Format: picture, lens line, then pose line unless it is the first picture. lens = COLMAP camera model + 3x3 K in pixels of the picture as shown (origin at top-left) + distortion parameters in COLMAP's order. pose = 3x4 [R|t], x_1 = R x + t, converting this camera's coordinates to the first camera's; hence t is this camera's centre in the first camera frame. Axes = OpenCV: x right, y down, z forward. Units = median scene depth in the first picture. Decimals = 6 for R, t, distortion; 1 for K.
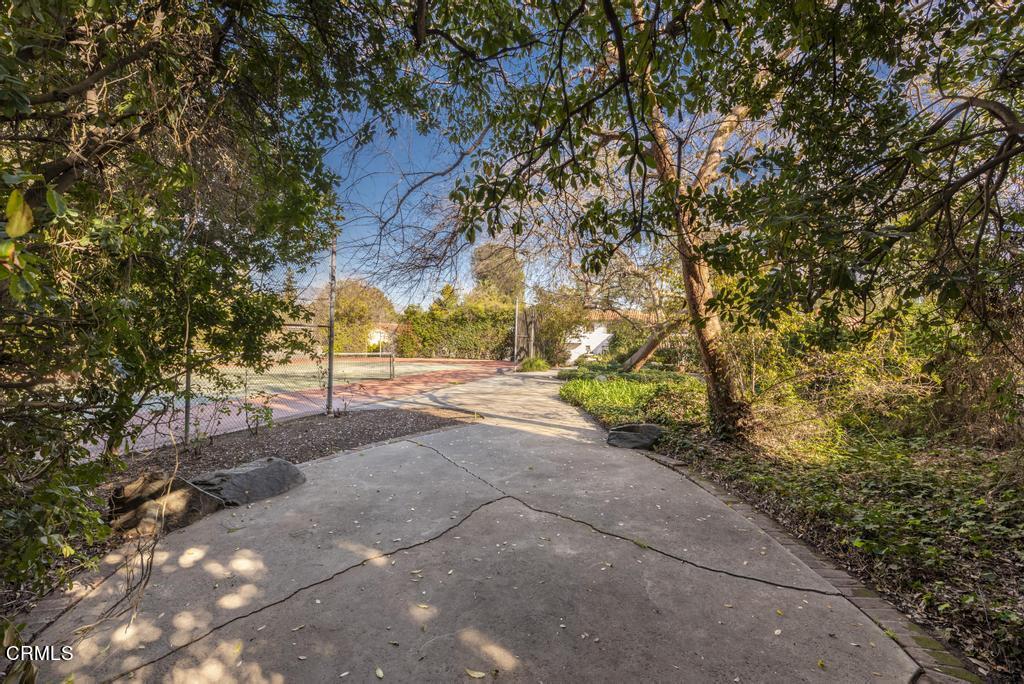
lens RADIAL K [[441.3, 0, 512.0], [0, 441.3, 342.8], [0, 0, 1]] dist [0.002258, -0.000175]
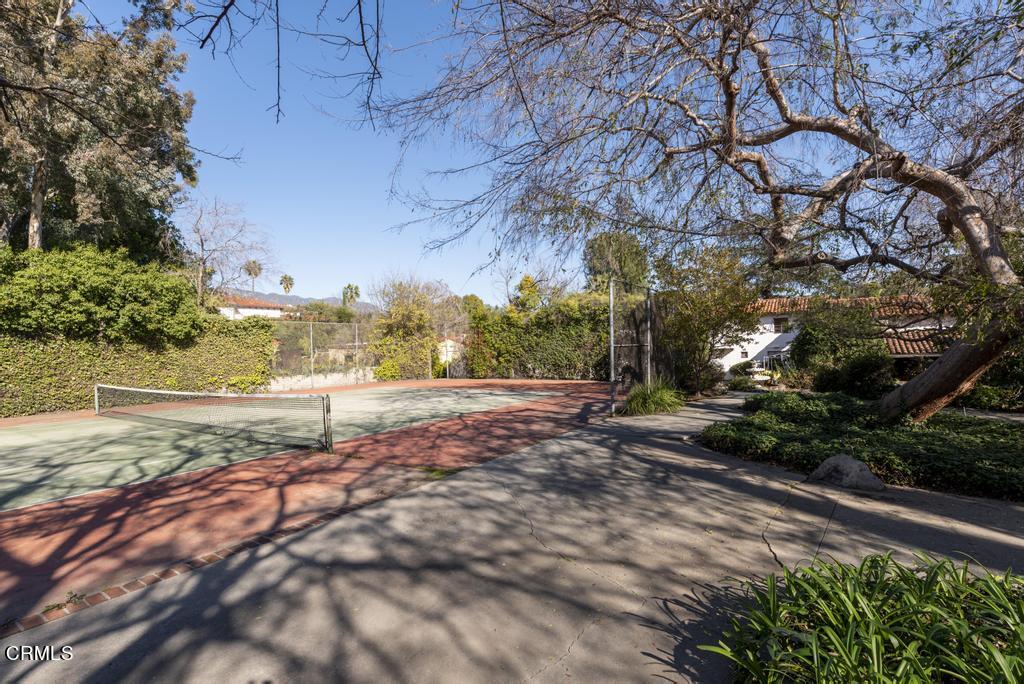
lens RADIAL K [[441.3, 0, 512.6], [0, 441.3, 343.2], [0, 0, 1]] dist [0.002258, -0.000175]
pose [[0.957363, -0.043572, -0.285584, 0.031080], [0.038969, 0.999003, -0.021782, -0.008414], [0.286248, 0.009724, 0.958106, 0.316652]]
